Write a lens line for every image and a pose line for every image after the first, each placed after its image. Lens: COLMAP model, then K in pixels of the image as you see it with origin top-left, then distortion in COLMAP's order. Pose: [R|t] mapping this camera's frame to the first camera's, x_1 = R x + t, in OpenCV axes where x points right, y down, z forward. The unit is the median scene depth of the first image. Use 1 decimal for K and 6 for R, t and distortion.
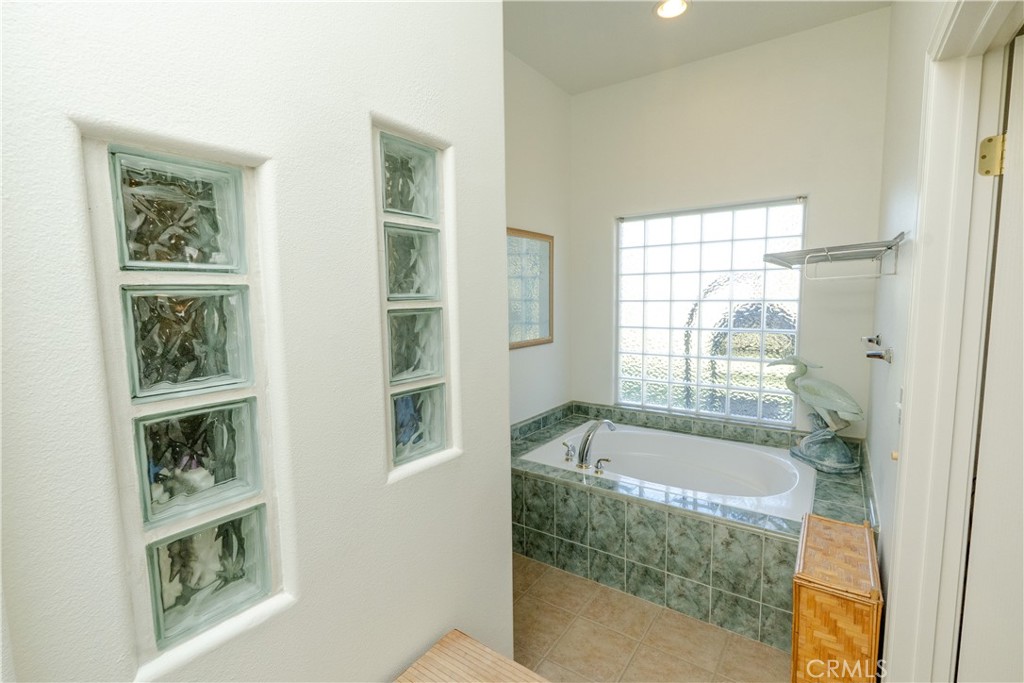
lens RADIAL K [[469.3, 0, 508.0], [0, 469.3, 343.0], [0, 0, 1]] dist [-0.015362, 0.003503]
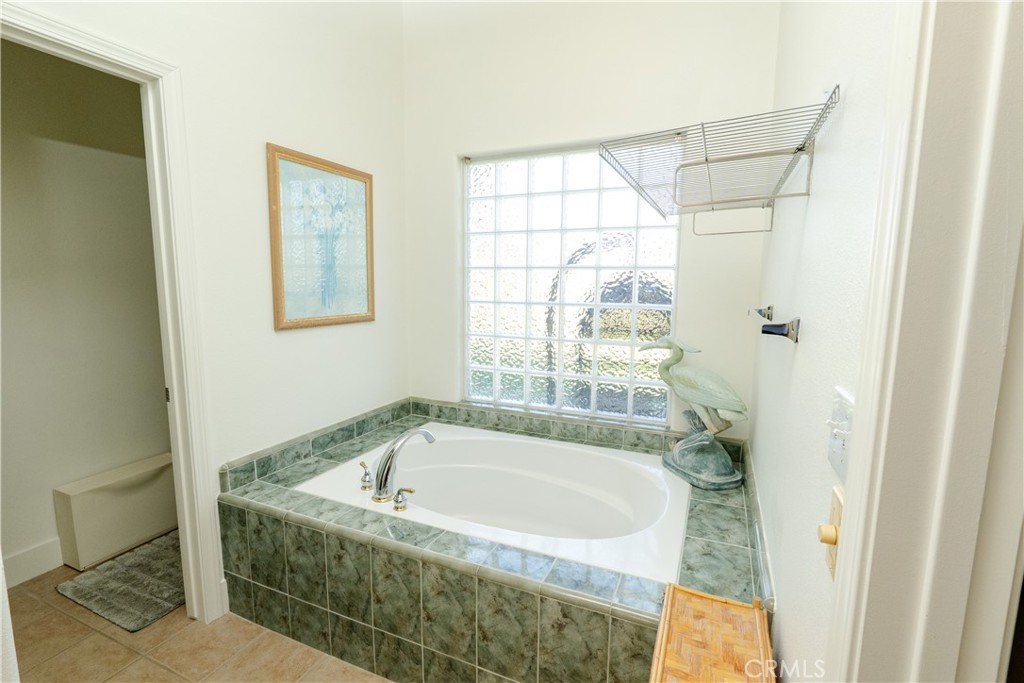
lens RADIAL K [[469.3, 0, 513.2], [0, 469.3, 345.4], [0, 0, 1]] dist [-0.015362, 0.003503]
pose [[0.979390, -0.003397, 0.201950, 0.218010], [-0.003190, 0.999474, 0.032285, 0.018327], [-0.201954, -0.032264, 0.978863, 0.310519]]
